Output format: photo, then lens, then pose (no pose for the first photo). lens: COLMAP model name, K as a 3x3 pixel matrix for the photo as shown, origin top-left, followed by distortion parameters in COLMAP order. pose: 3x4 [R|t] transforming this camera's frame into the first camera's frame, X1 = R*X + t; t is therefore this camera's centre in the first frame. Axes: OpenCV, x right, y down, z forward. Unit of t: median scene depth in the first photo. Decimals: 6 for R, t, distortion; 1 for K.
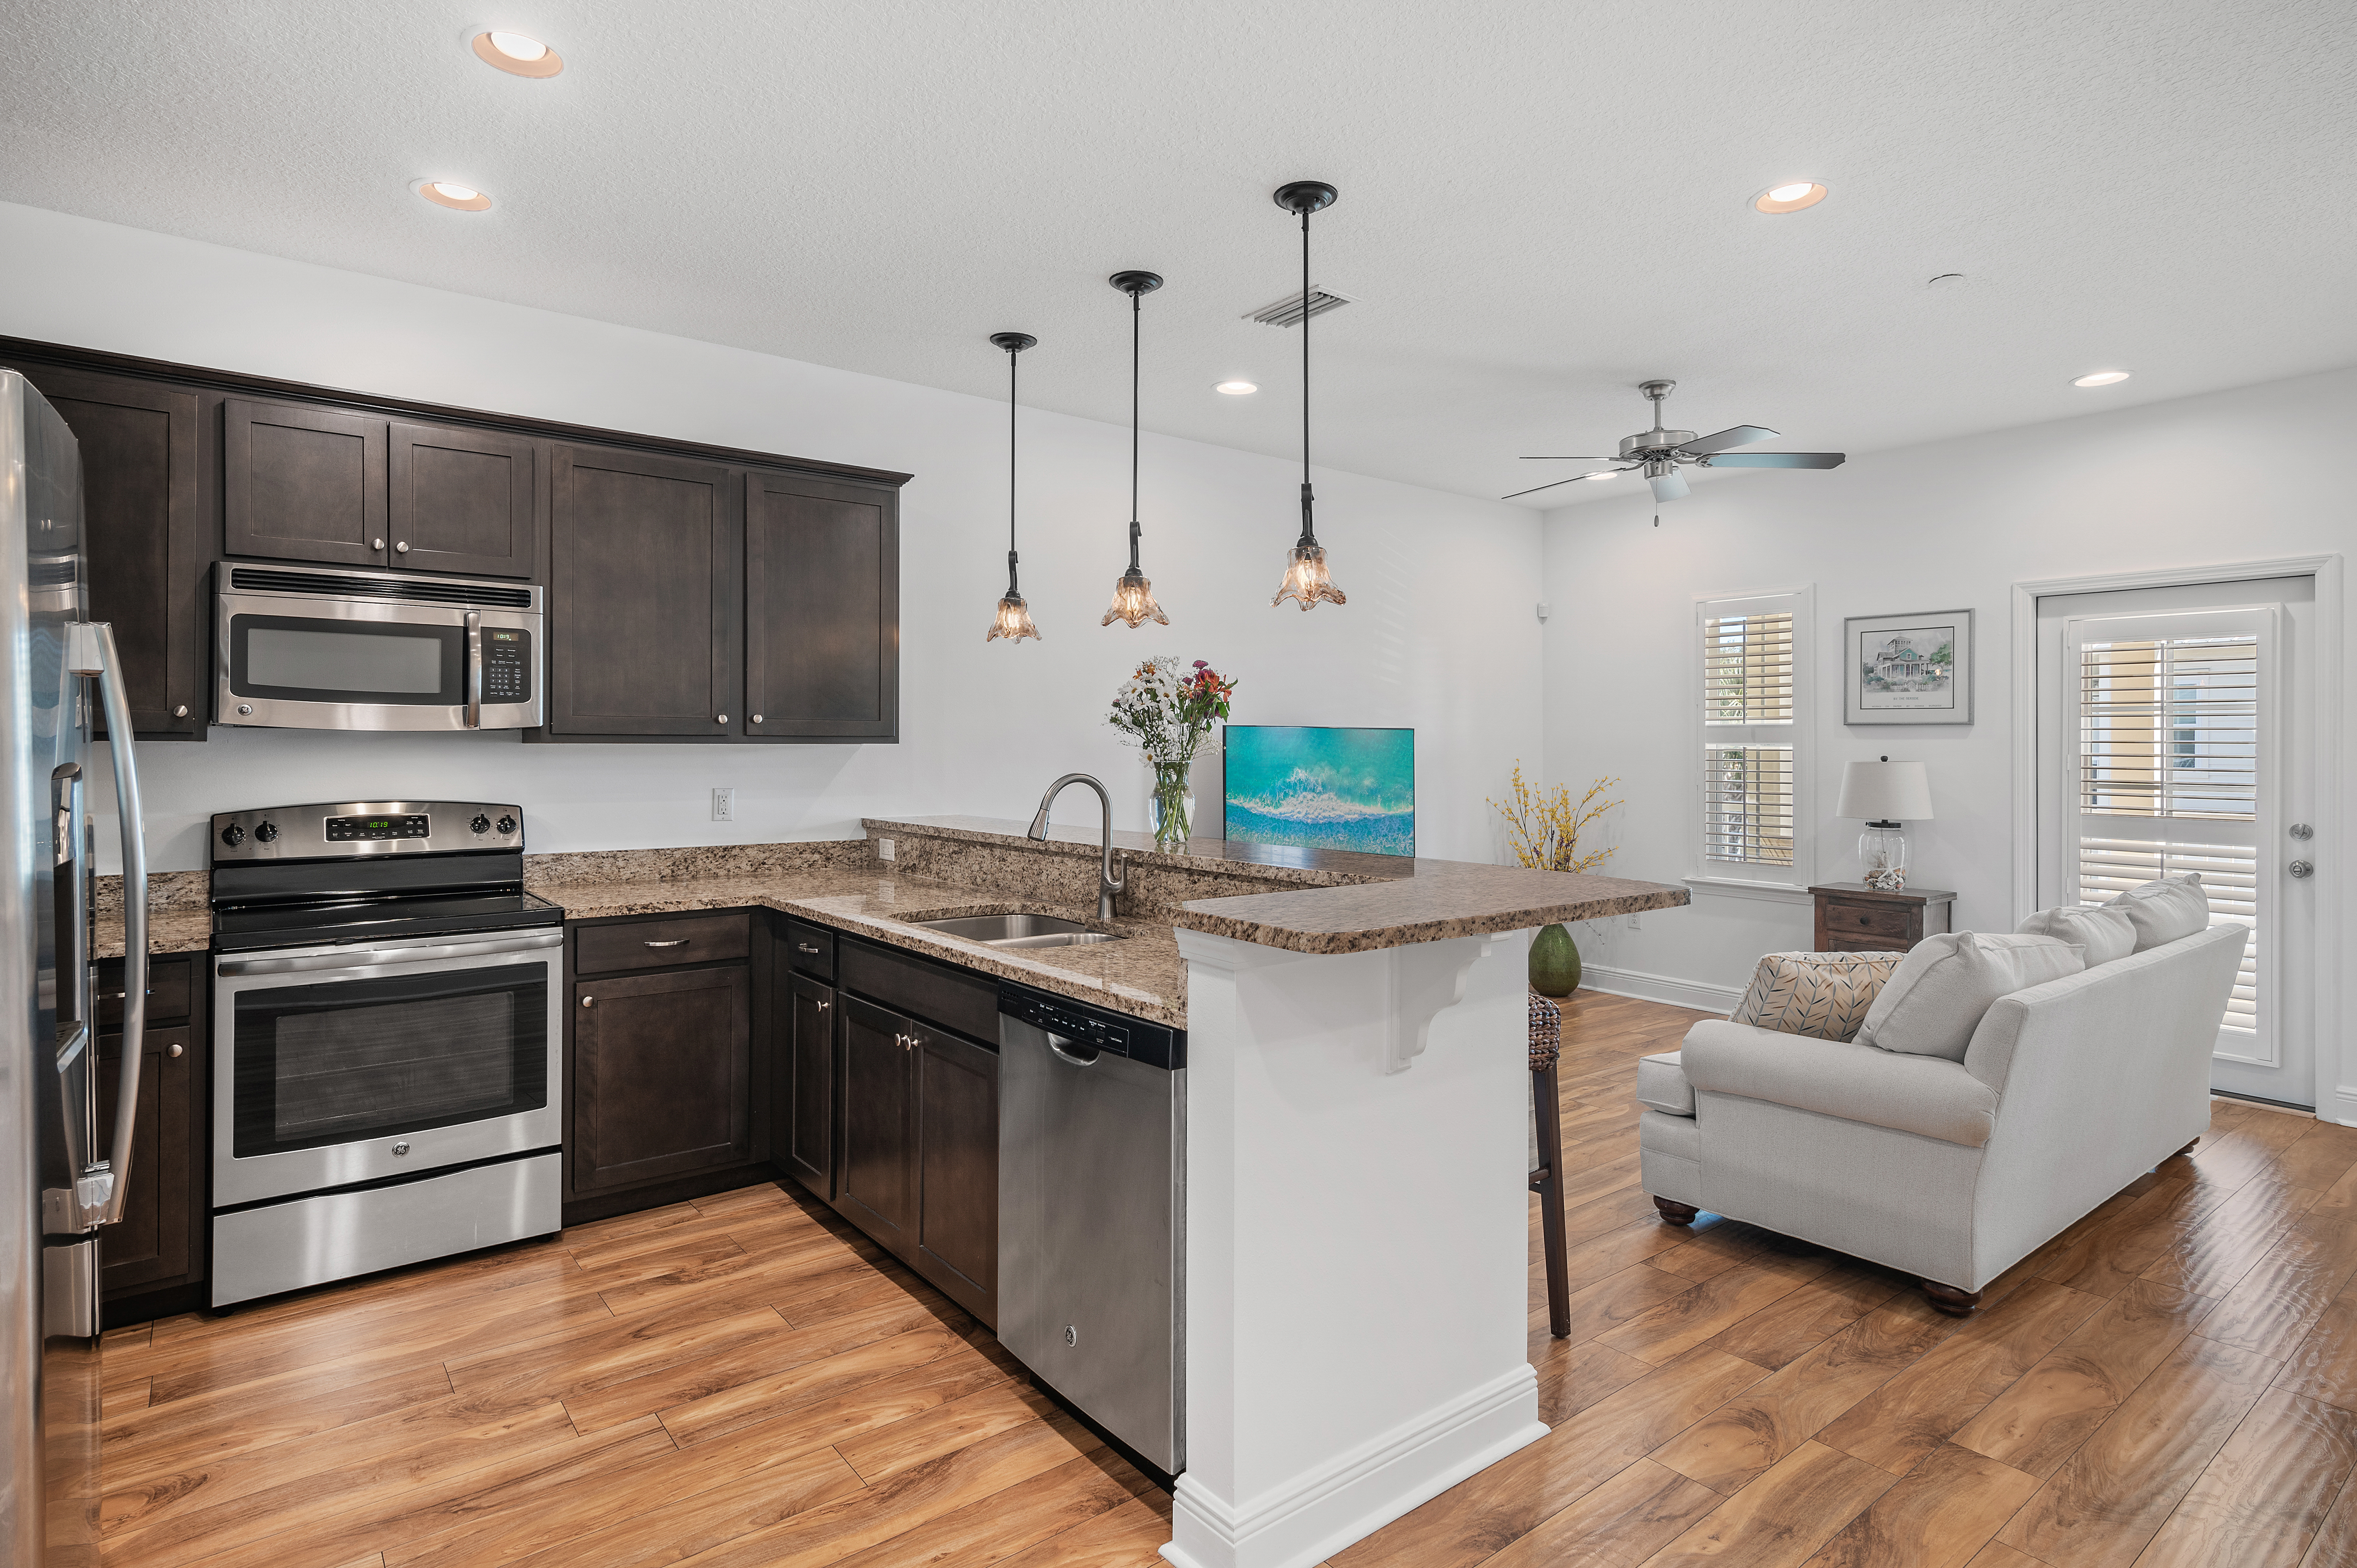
lens RADIAL K [[1222.6, 0, 1178.0], [0, 1222.6, 772.2], [0, 0, 1]] dist [0.003877, 0.001569]
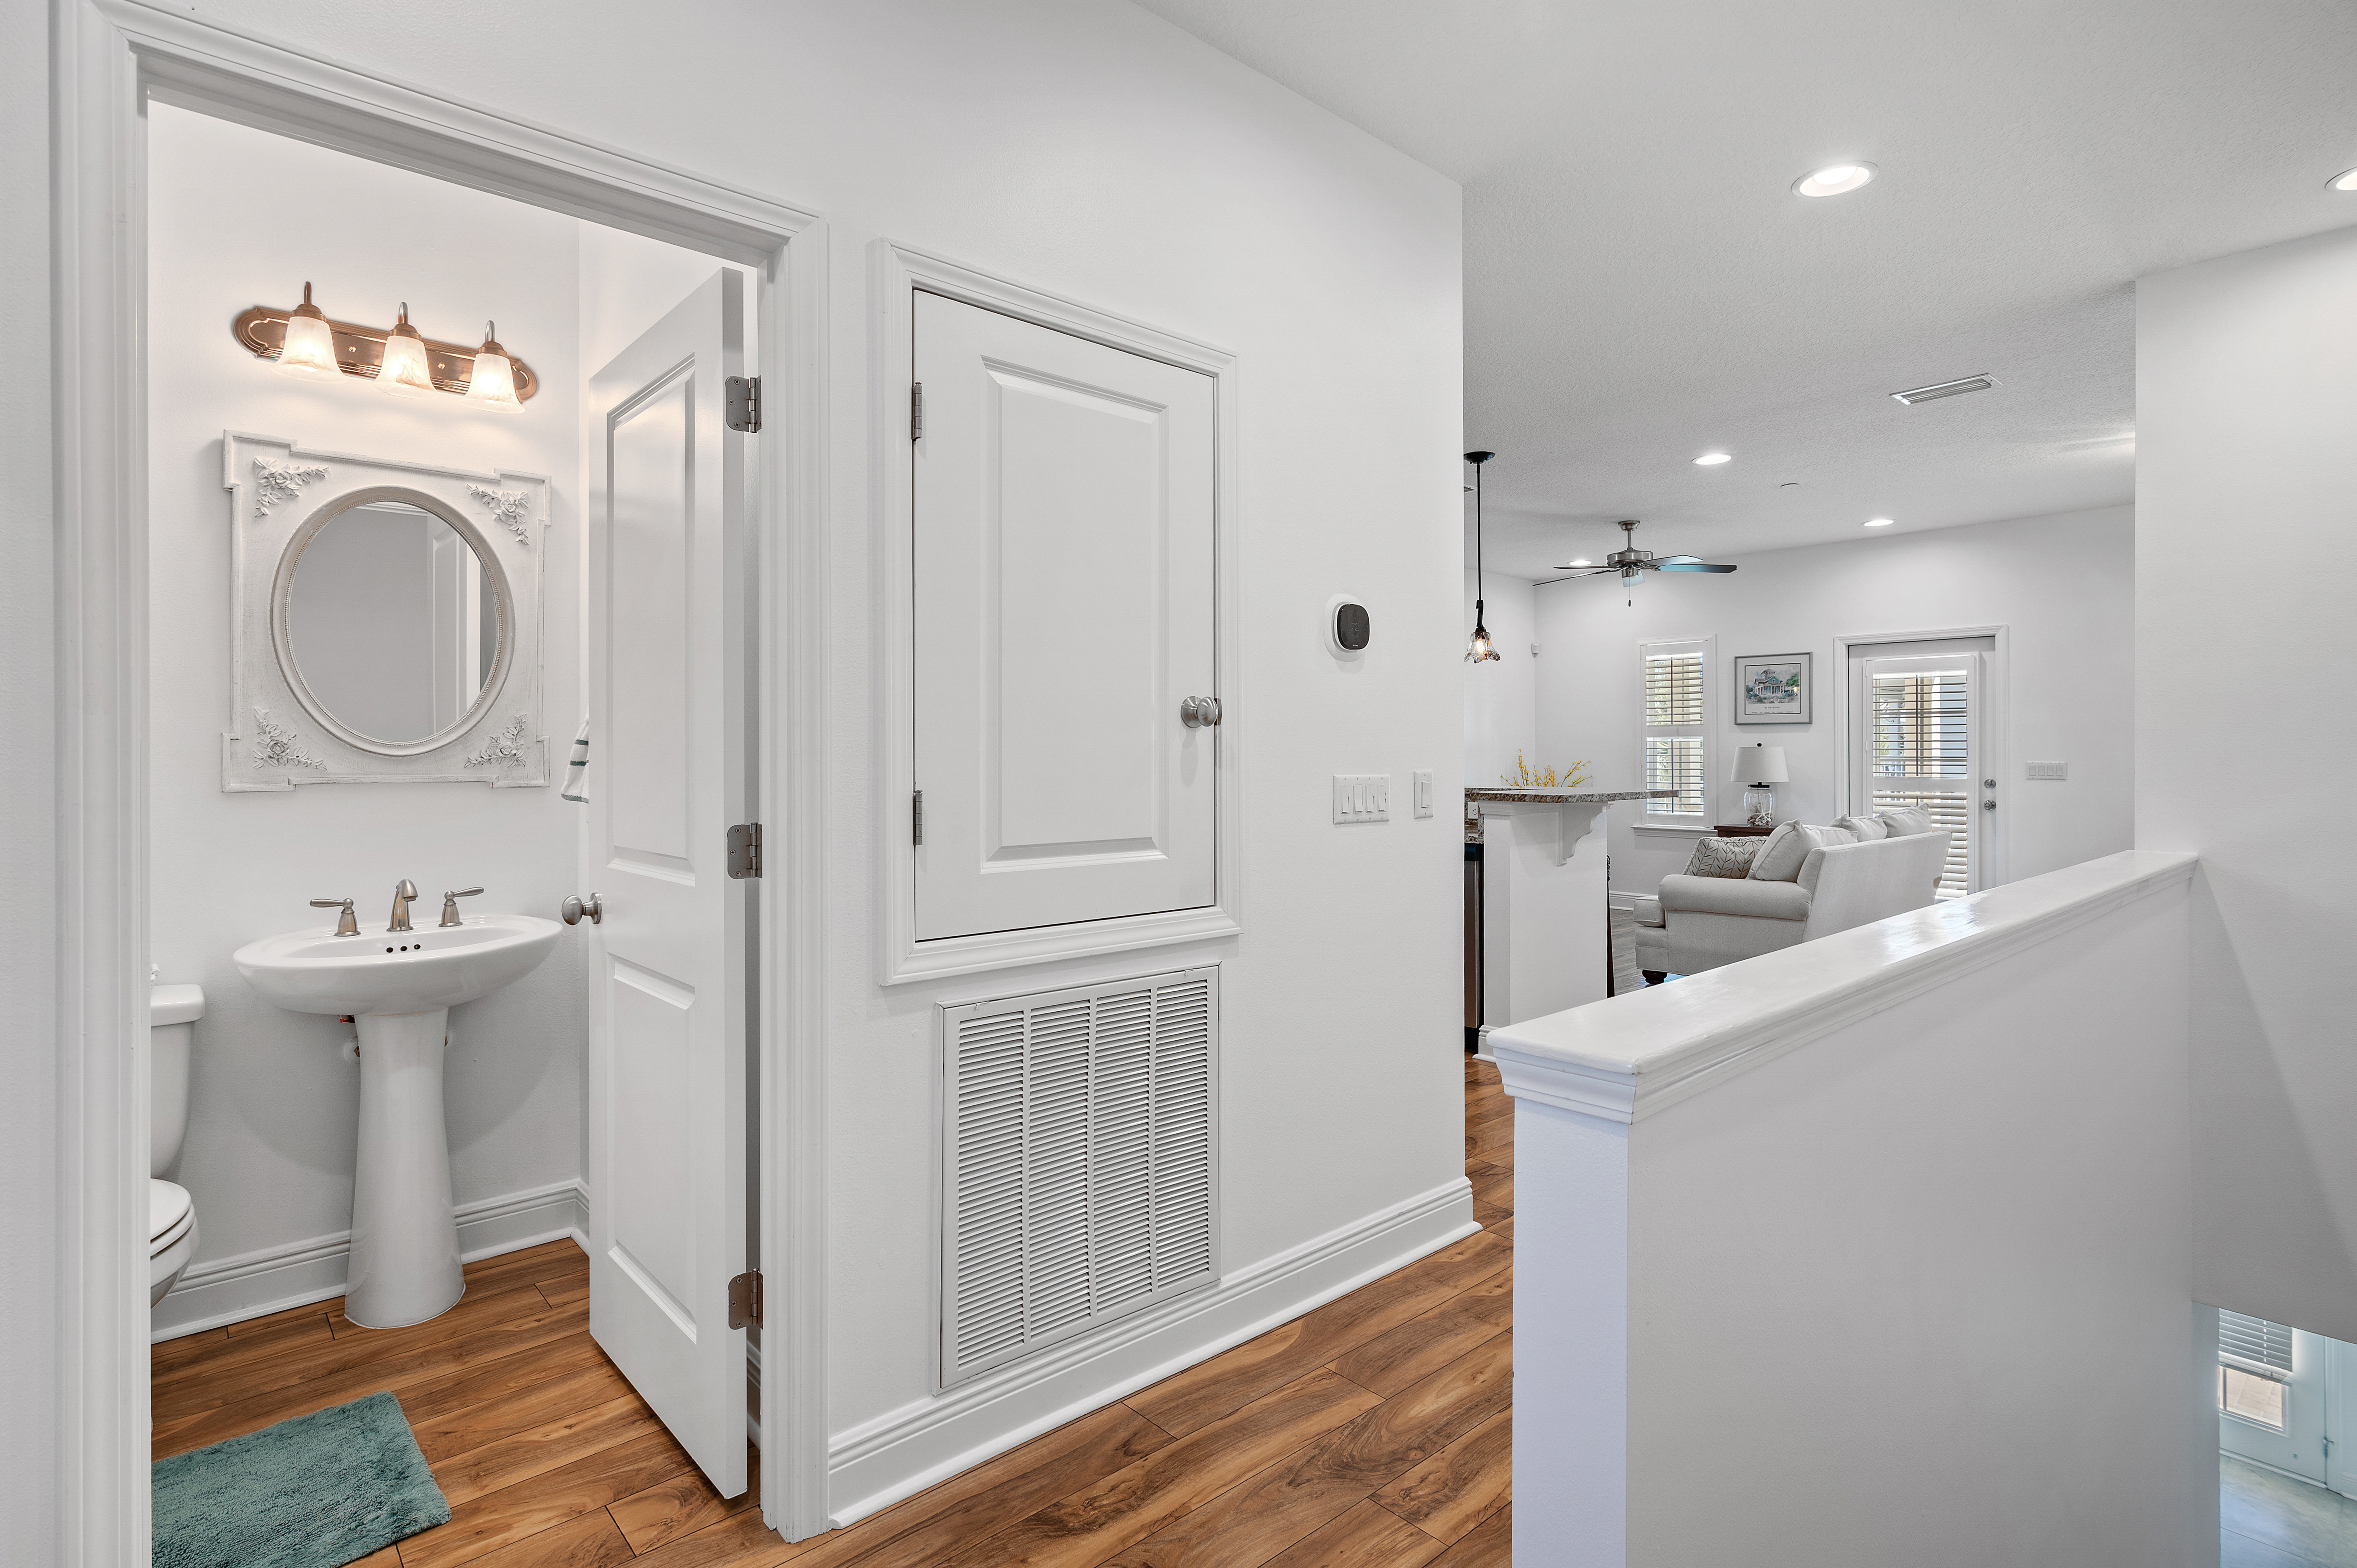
lens RADIAL K [[1174.9, 0, 1178.5], [0, 1174.9, 784.0], [0, 0, 1]] dist [-0.001840, -0.000301]
pose [[0.997955, -0.006568, 0.063576, -0.338794], [0.006457, 0.999977, 0.001957, 0.038698], [-0.063587, -0.001542, 0.997975, -0.587546]]
